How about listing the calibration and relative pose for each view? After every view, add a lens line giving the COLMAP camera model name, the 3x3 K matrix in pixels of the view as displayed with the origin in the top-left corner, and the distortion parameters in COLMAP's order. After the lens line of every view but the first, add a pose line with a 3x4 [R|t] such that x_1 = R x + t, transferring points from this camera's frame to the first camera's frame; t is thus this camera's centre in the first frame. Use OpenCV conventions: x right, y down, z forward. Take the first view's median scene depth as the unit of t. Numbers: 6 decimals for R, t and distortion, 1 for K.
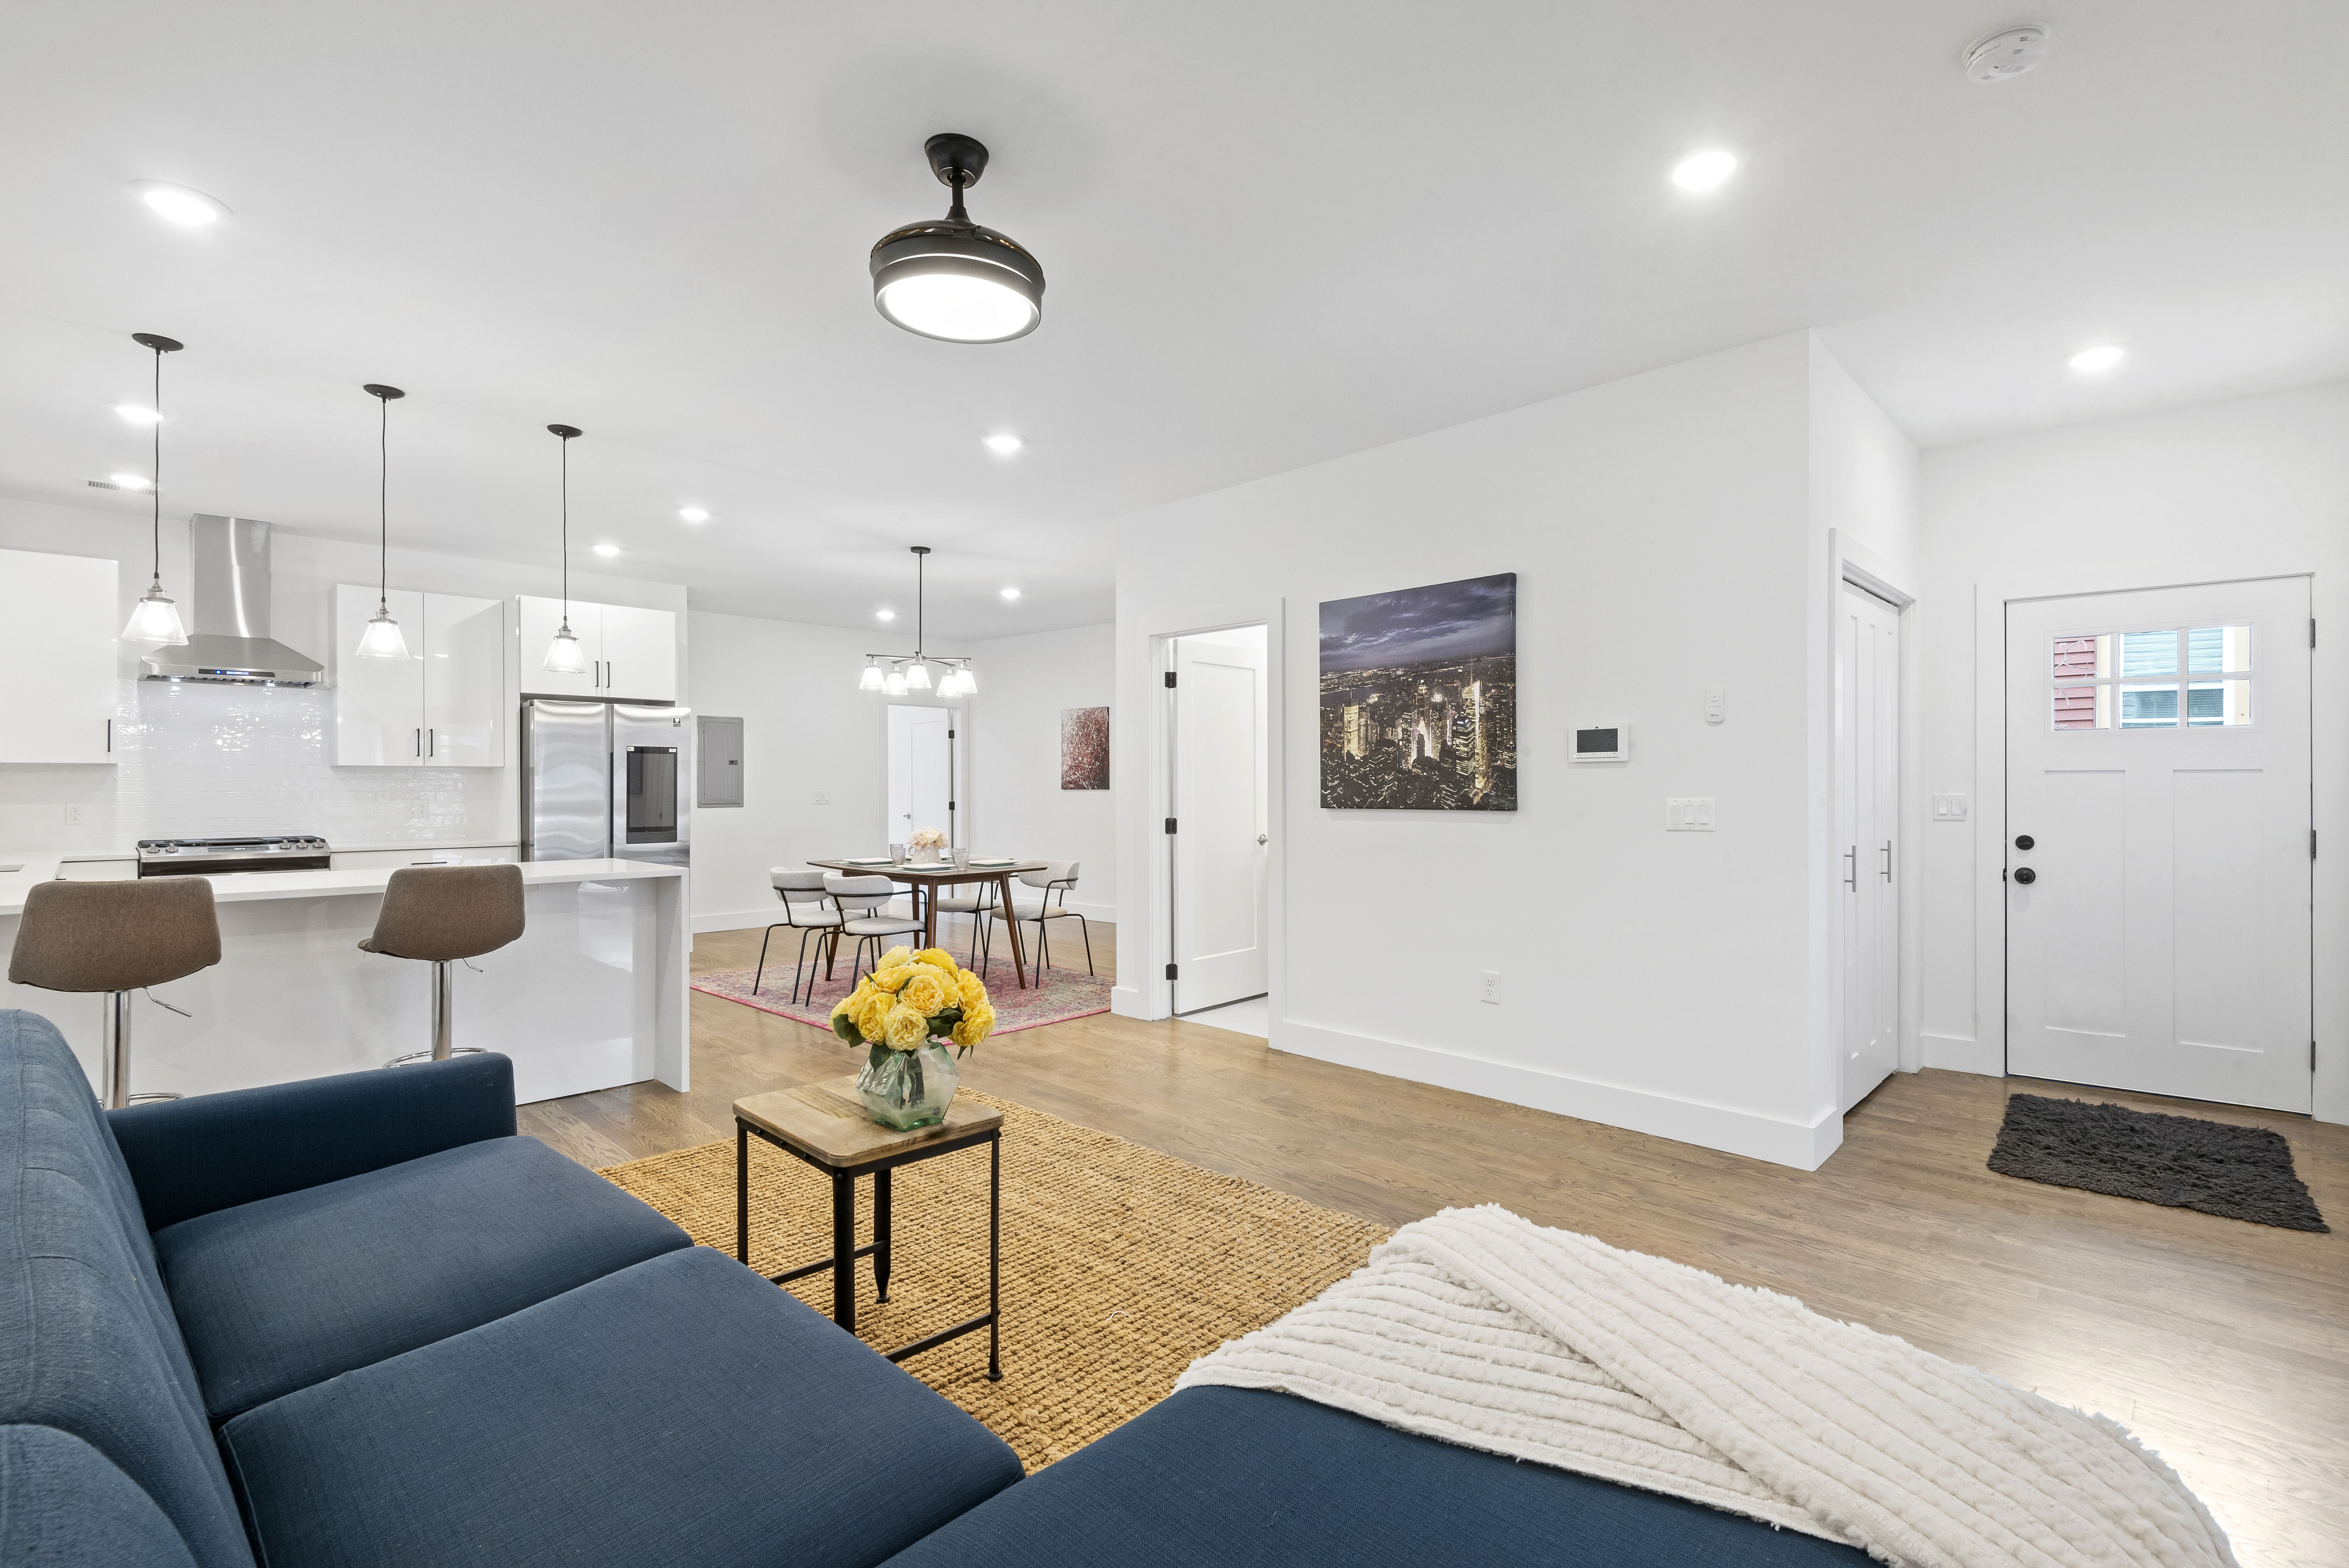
lens RADIAL K [[1057.9, 0, 1180.4], [0, 1057.9, 794.7], [0, 0, 1]] dist [0.059286, -0.044089]
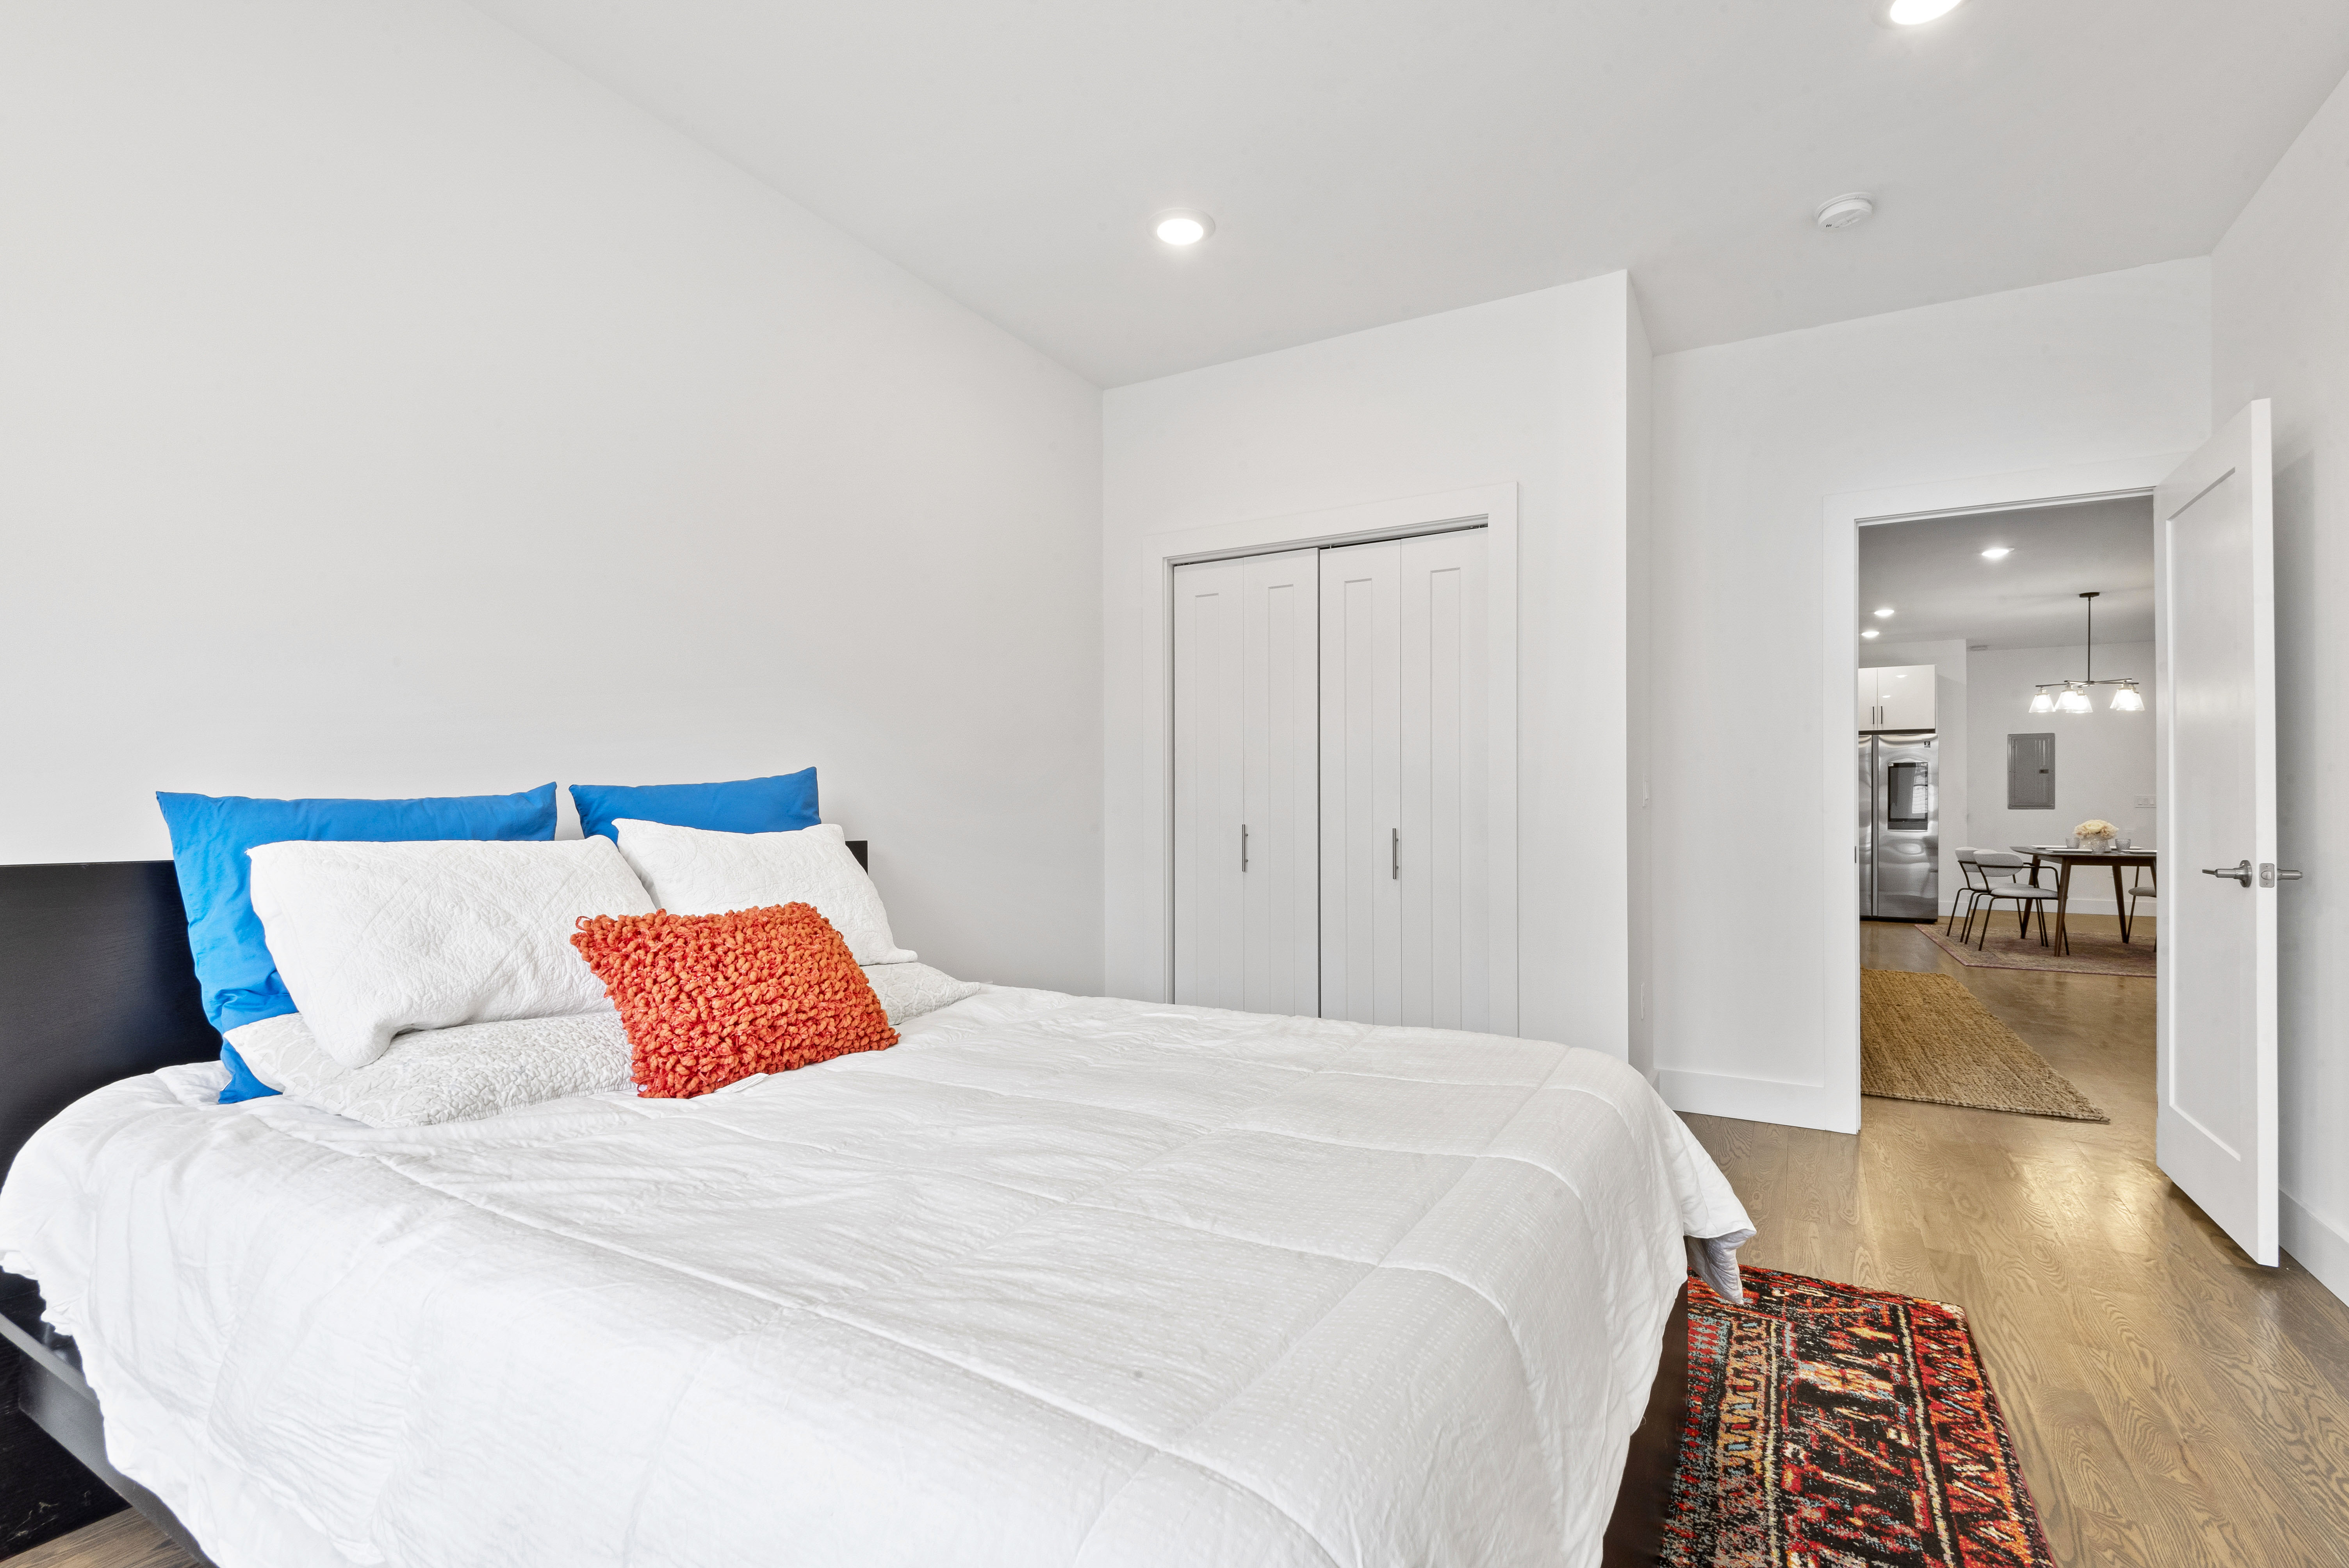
lens RADIAL K [[1074.3, 0, 1186.1], [0, 1074.3, 811.2], [0, 0, 1]] dist [0.025620, -0.015453]
pose [[0.270008, 0.003539, -0.962852, 0.828616], [-0.004648, 0.999986, 0.002373, 0.026733], [0.962847, 0.003835, 0.270020, -0.412263]]
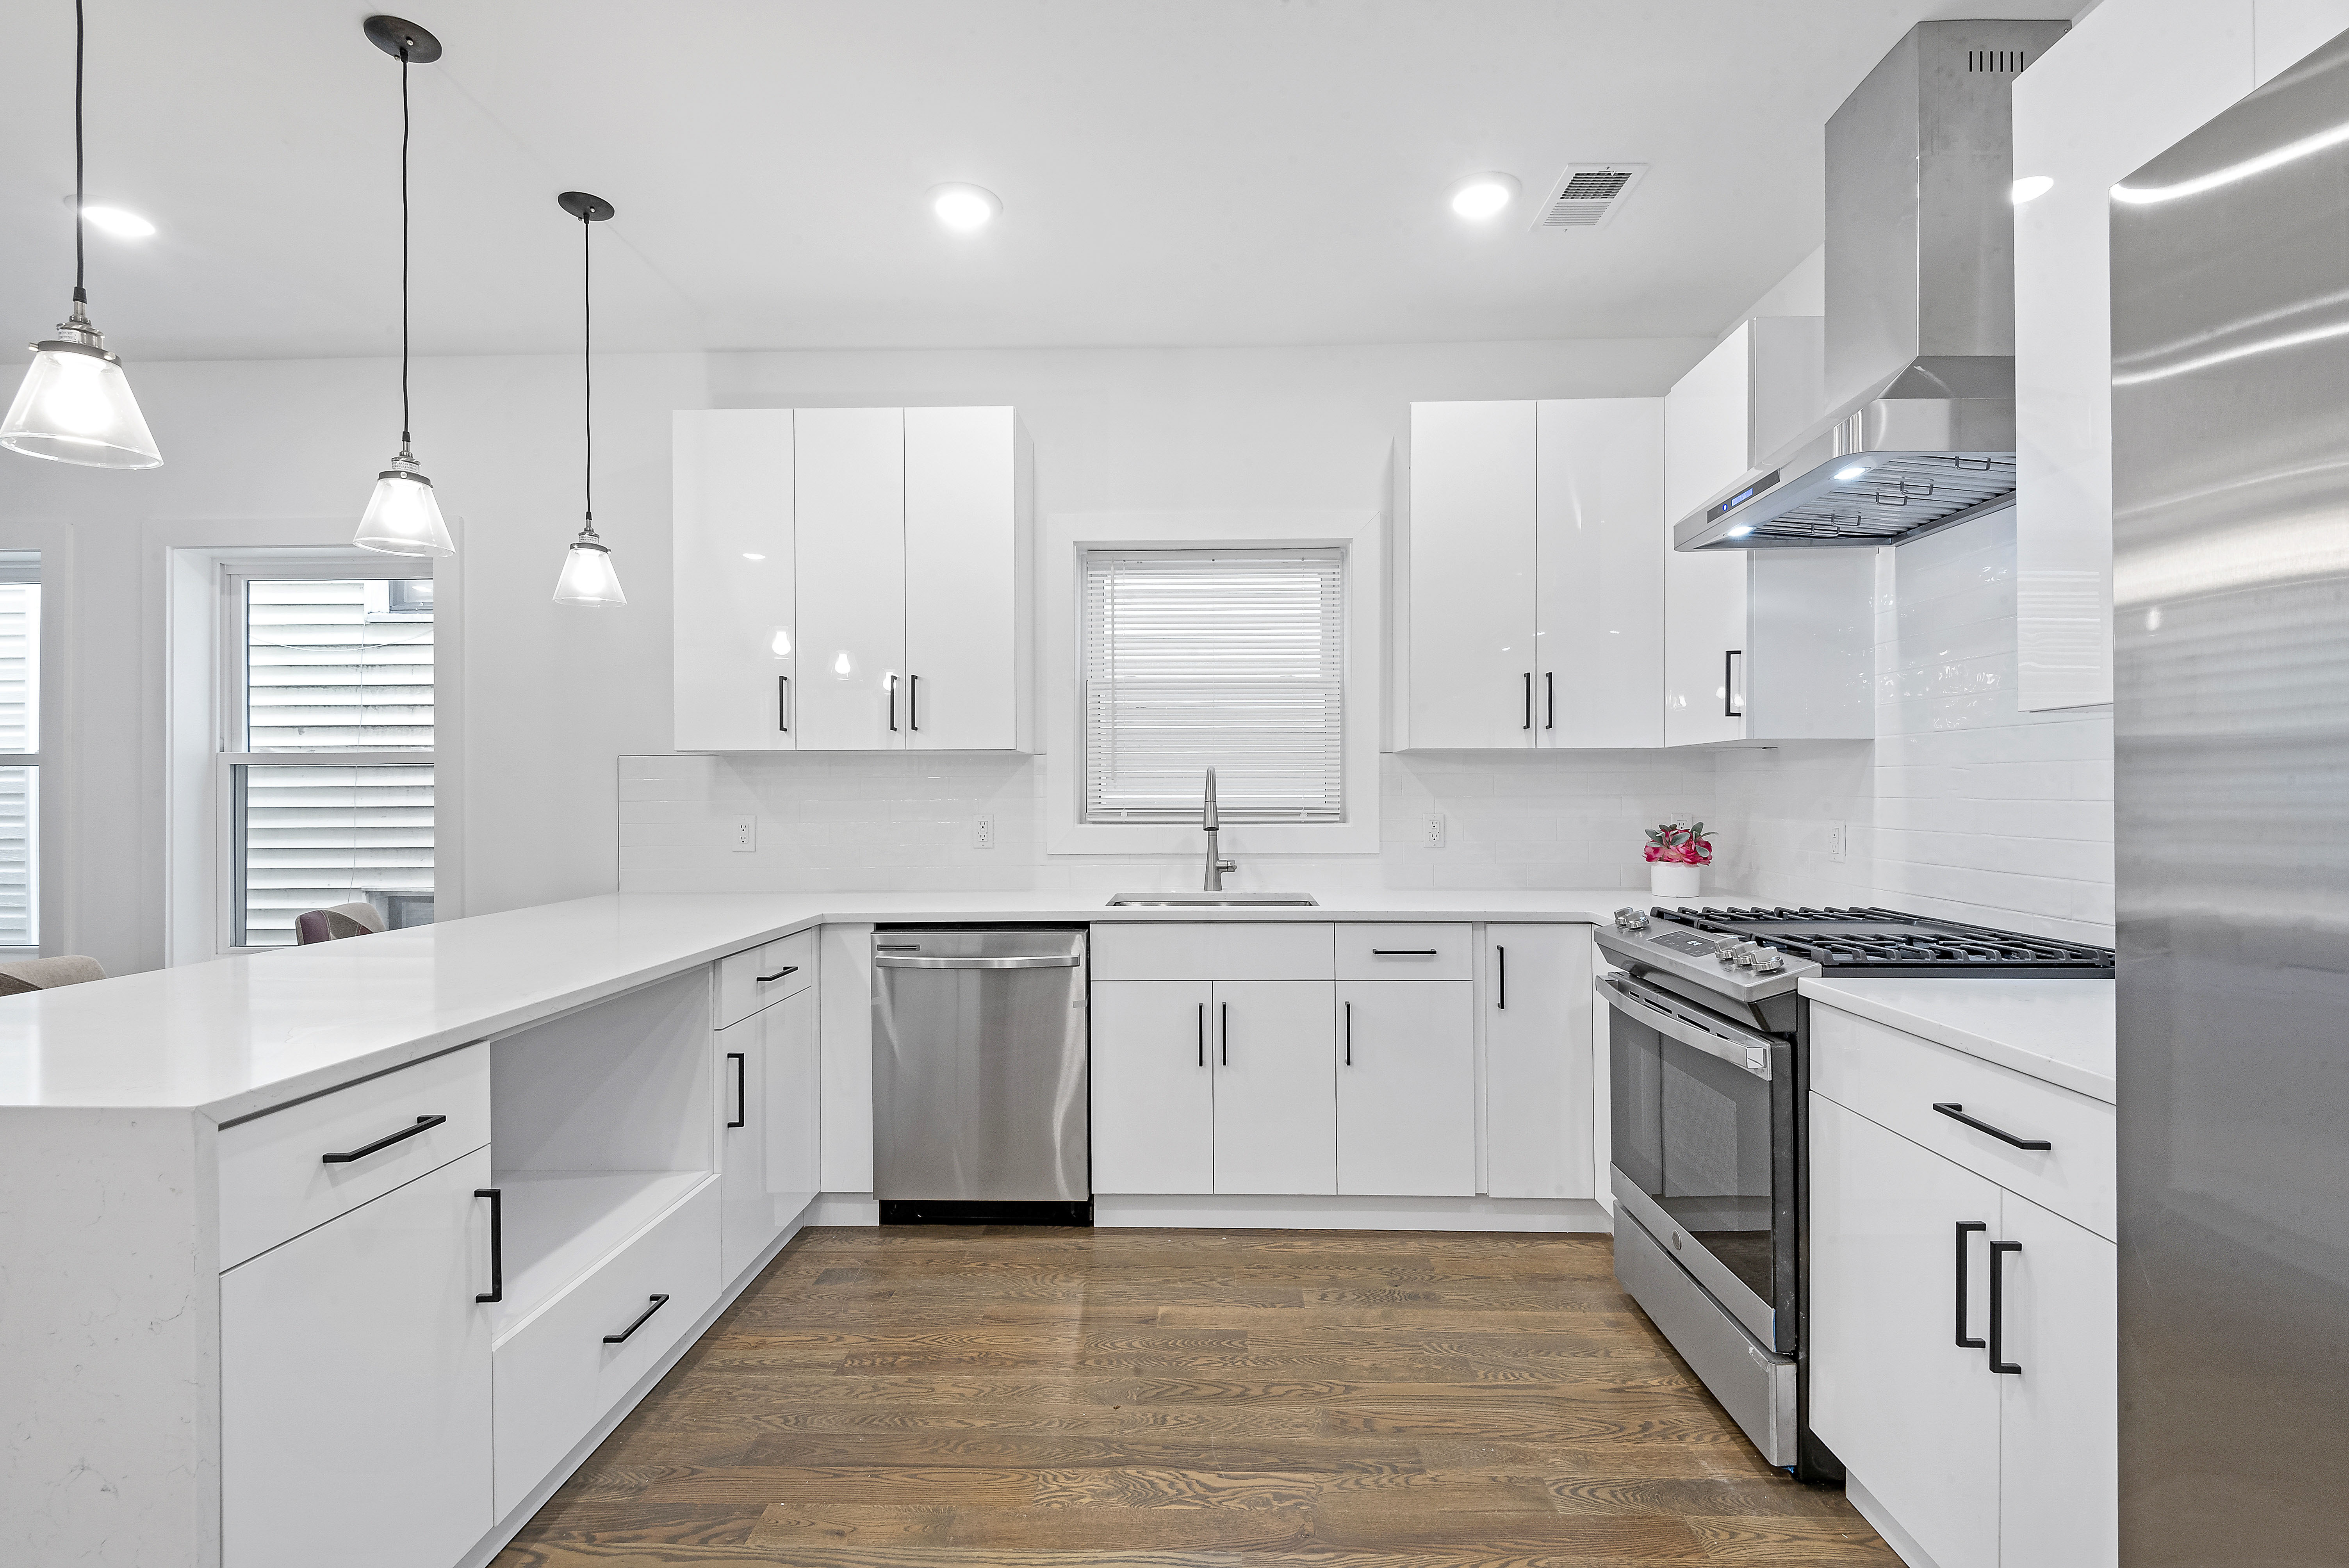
lens RADIAL K [[1060.0, 0, 1185.8], [0, 1060.0, 790.4], [0, 0, 1]] dist [0.023432, -0.014455]
pose [[-0.728396, 0.002167, -0.685153, -0.491162], [-0.001693, 0.999986, 0.004963, -0.007955], [0.685154, 0.004775, -0.728382, 1.223127]]
